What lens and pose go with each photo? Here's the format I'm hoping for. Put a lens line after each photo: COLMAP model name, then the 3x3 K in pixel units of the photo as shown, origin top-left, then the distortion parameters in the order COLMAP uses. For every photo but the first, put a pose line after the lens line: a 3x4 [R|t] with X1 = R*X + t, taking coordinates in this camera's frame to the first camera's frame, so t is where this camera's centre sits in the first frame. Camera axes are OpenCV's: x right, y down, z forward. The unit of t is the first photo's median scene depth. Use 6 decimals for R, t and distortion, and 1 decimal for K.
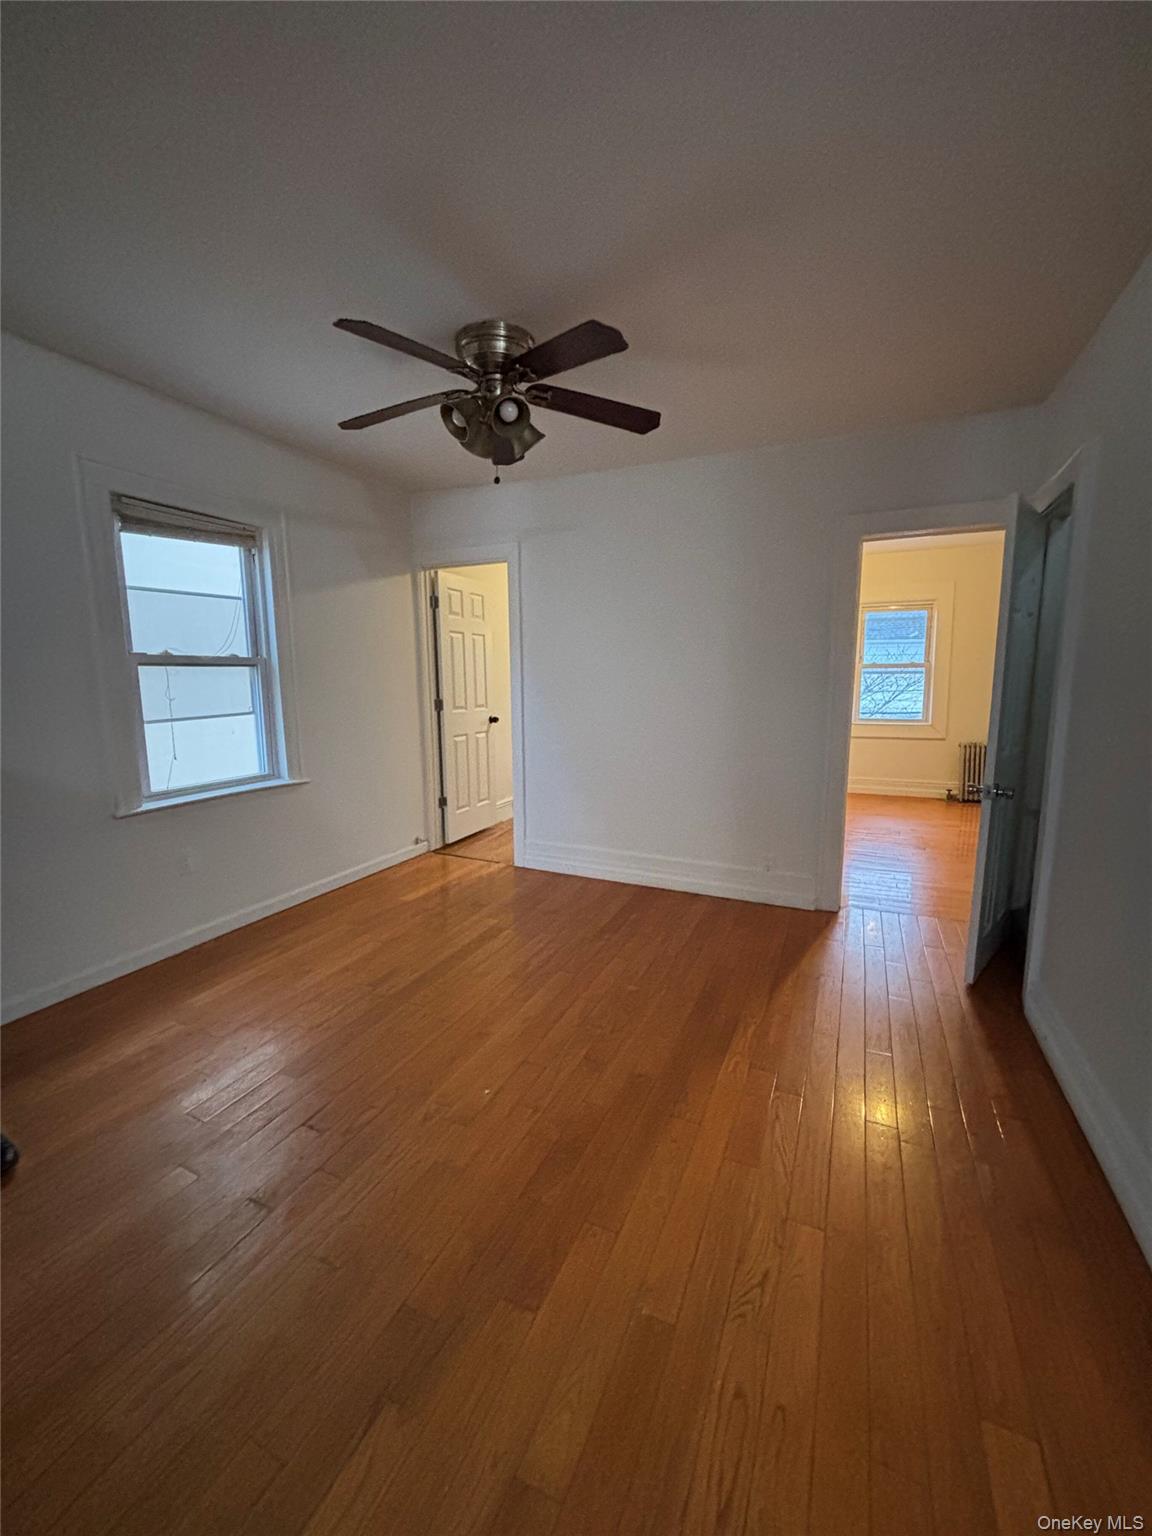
lens RADIAL K [[624.1, 0, 577.6], [0, 624.1, 770.2], [0, 0, 1]] dist [0.003365, -0.000100]
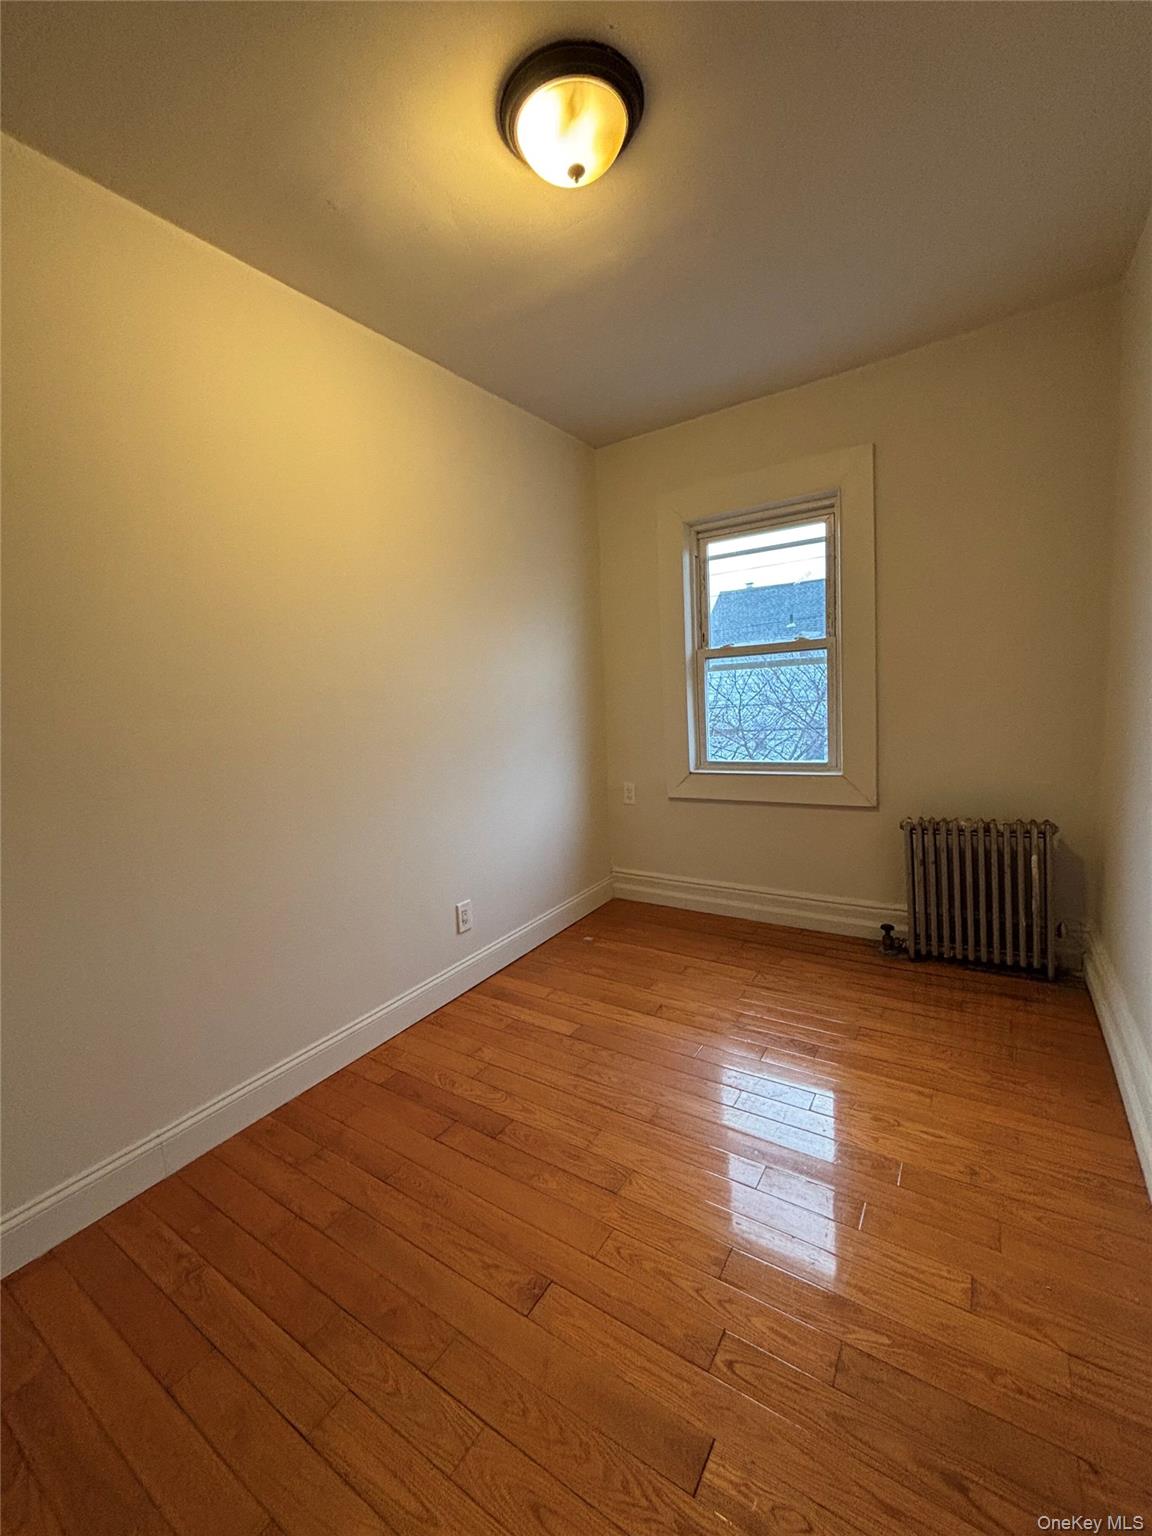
lens RADIAL K [[624.1, 0, 573.2], [0, 624.1, 763.9], [0, 0, 1]] dist [0.003365, -0.000100]
pose [[0.986170, -0.025199, -0.163810, 0.453532], [0.020567, 0.999341, -0.029912, -0.072456], [0.164456, 0.026129, 0.986038, 0.531351]]
